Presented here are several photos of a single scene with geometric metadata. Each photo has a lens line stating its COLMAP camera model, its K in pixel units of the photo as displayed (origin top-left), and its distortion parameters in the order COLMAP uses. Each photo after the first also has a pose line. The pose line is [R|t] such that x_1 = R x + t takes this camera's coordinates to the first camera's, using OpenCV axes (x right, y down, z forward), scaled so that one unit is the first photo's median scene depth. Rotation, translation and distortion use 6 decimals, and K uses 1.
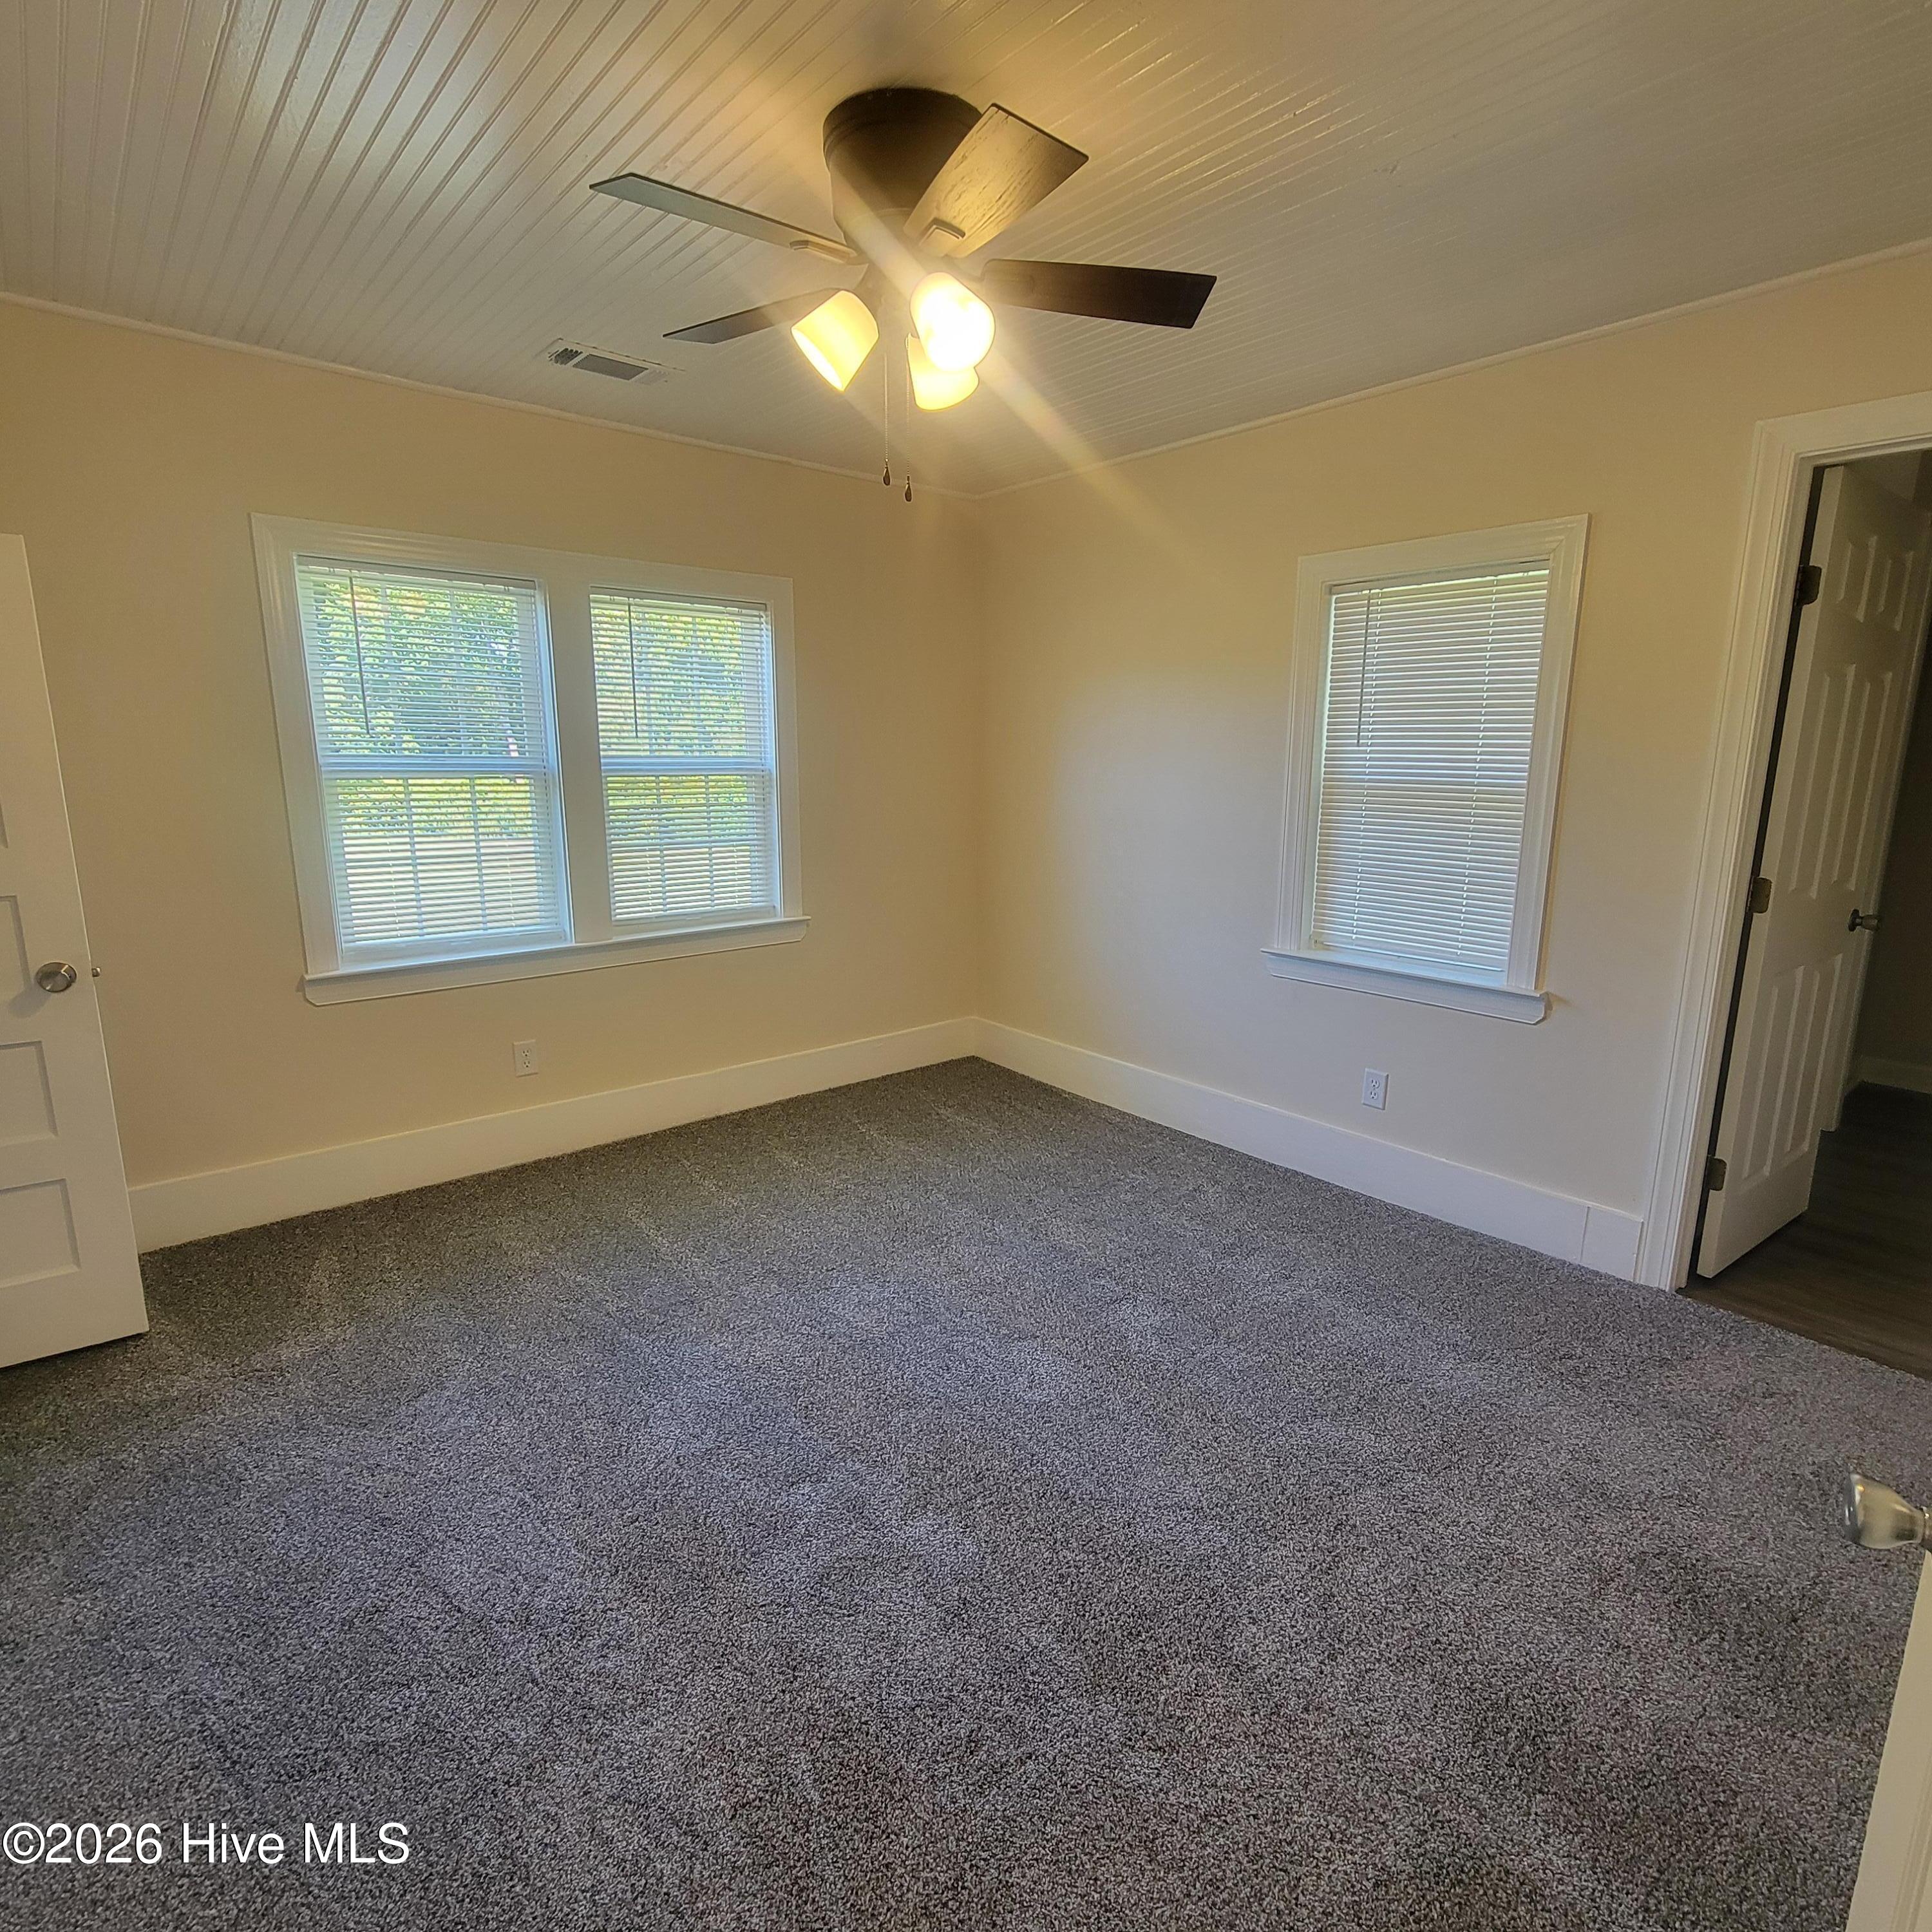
lens RADIAL K [[1045.4, 0, 973.0], [0, 1045.4, 969.7], [0, 0, 1]] dist [0.004166, -0.000460]
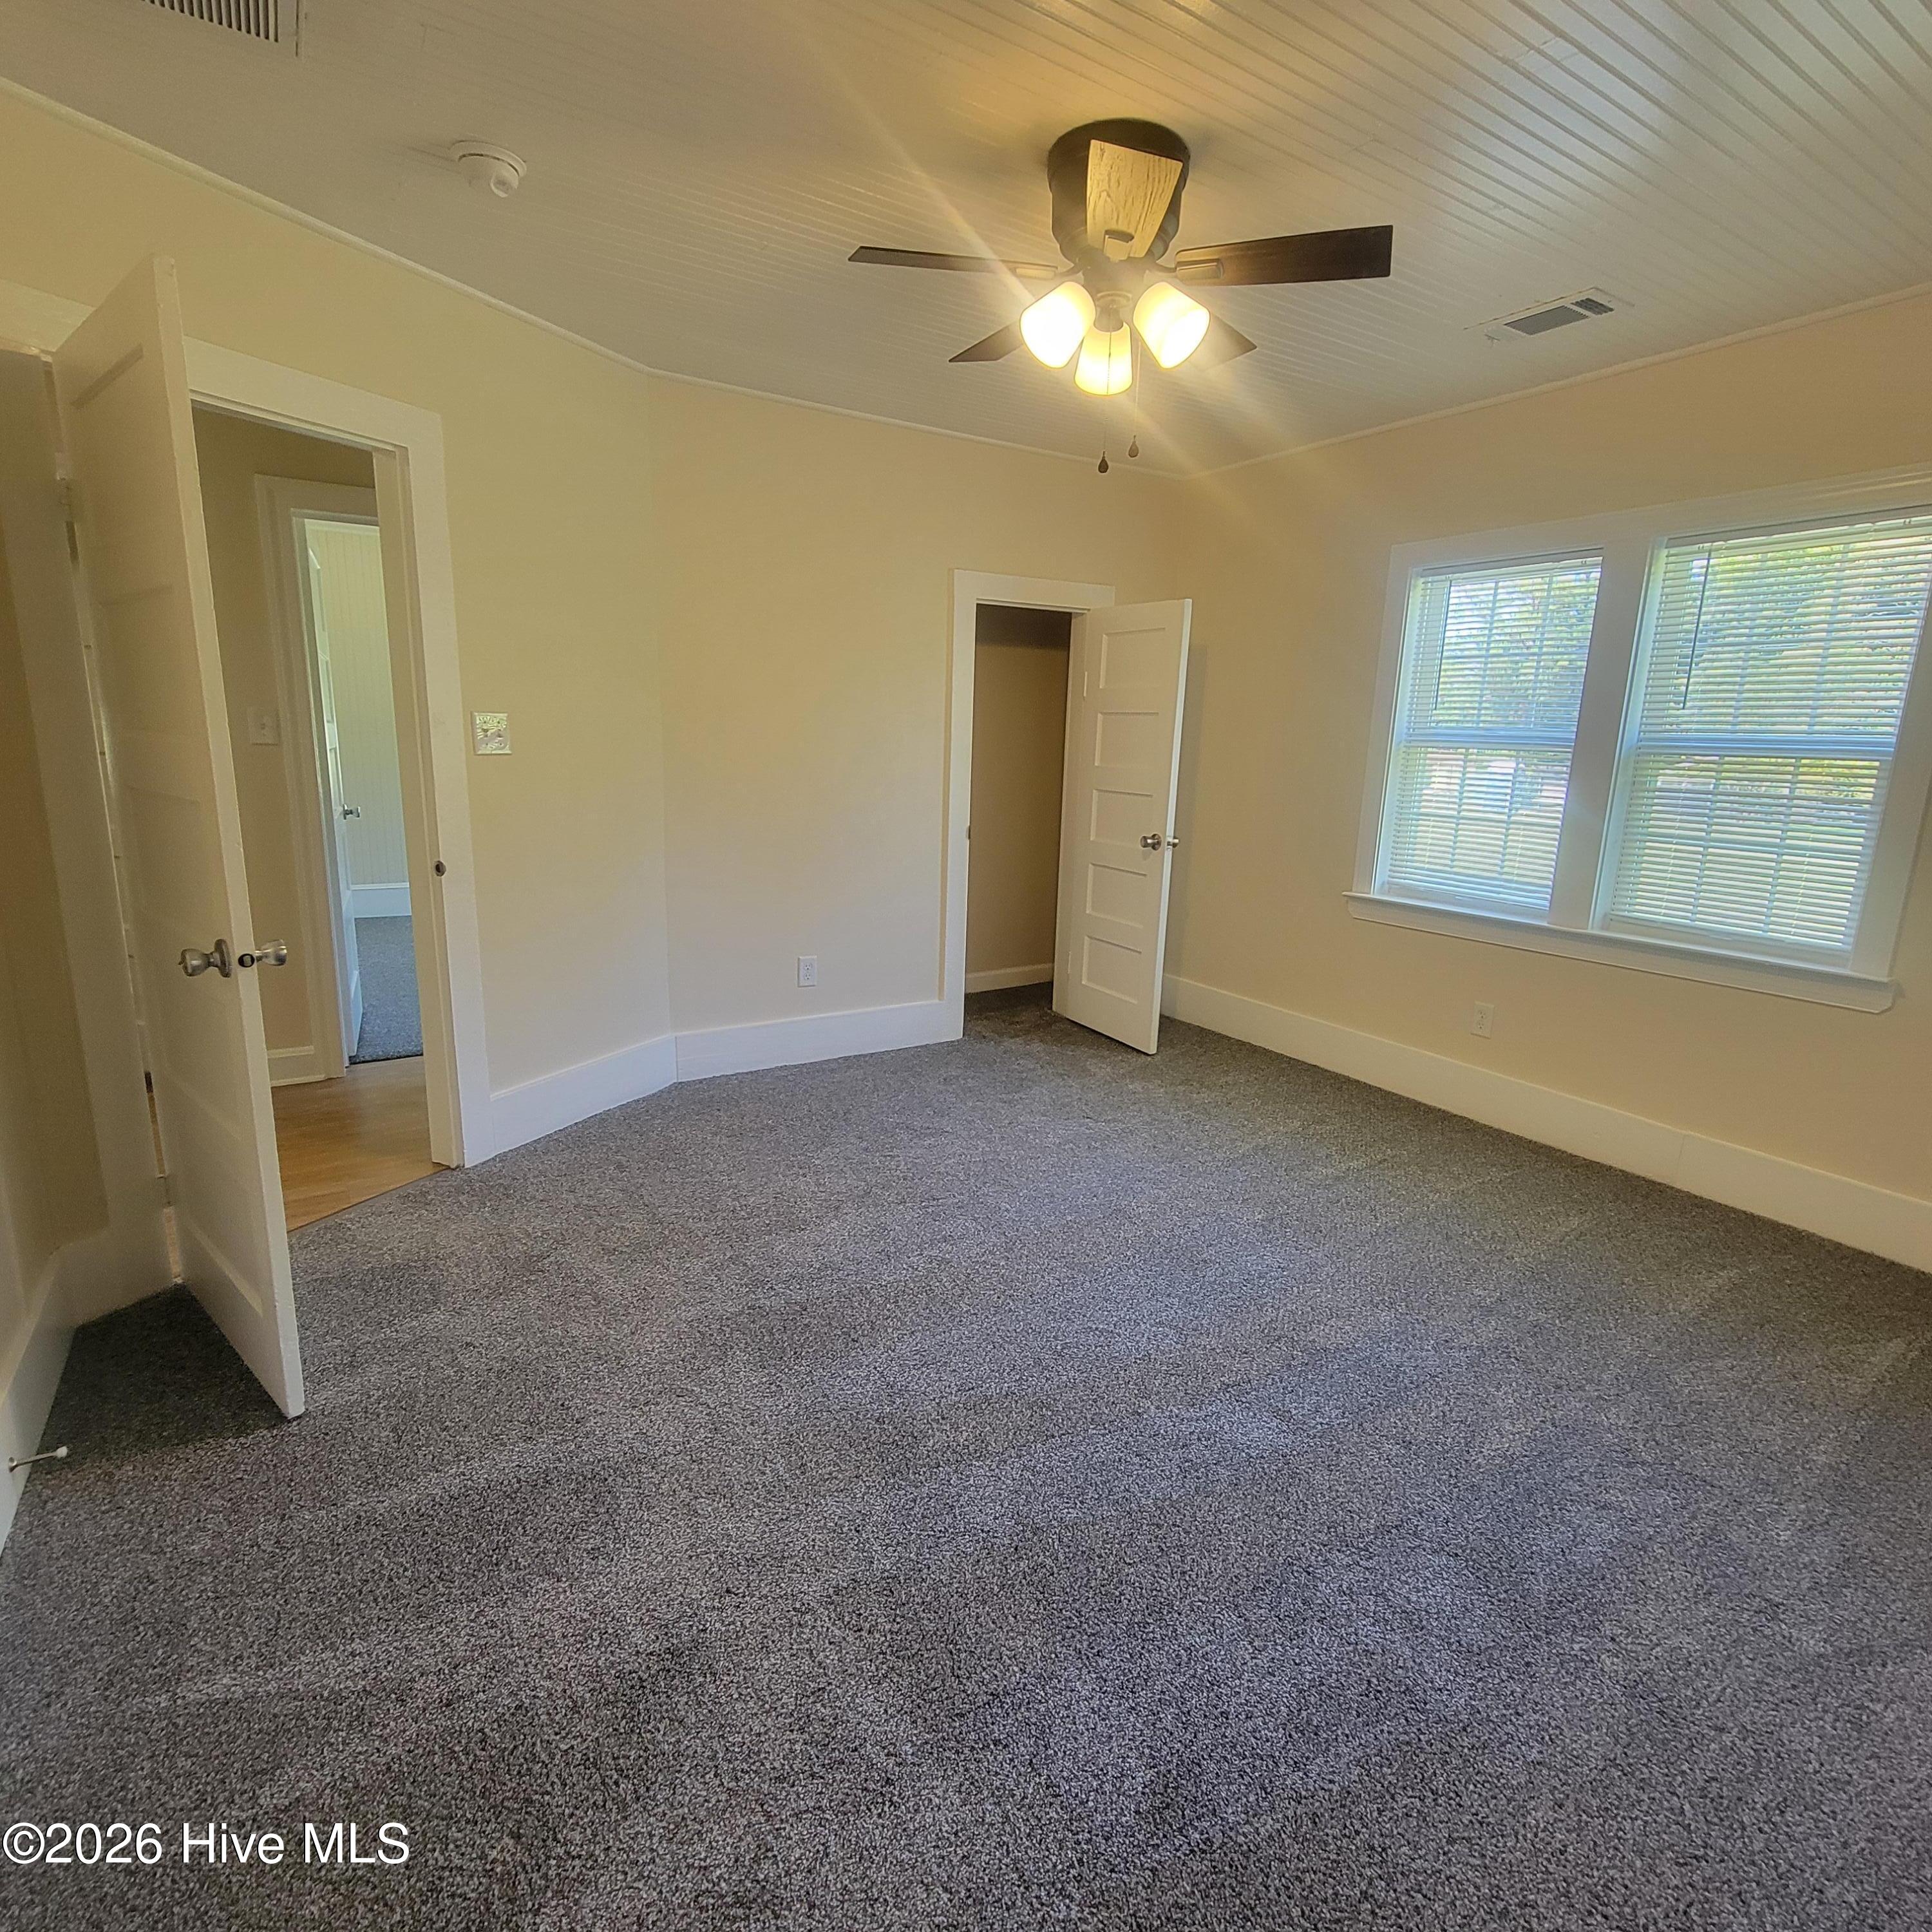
lens RADIAL K [[1045.4, 0, 973.0], [0, 1045.4, 969.7], [0, 0, 1]] dist [0.004166, -0.000460]
pose [[-0.140232, 0.207040, -0.968230, 0.686746], [-0.230019, 0.944326, 0.235243, -0.097545], [0.963030, 0.255699, -0.084802, 0.623926]]
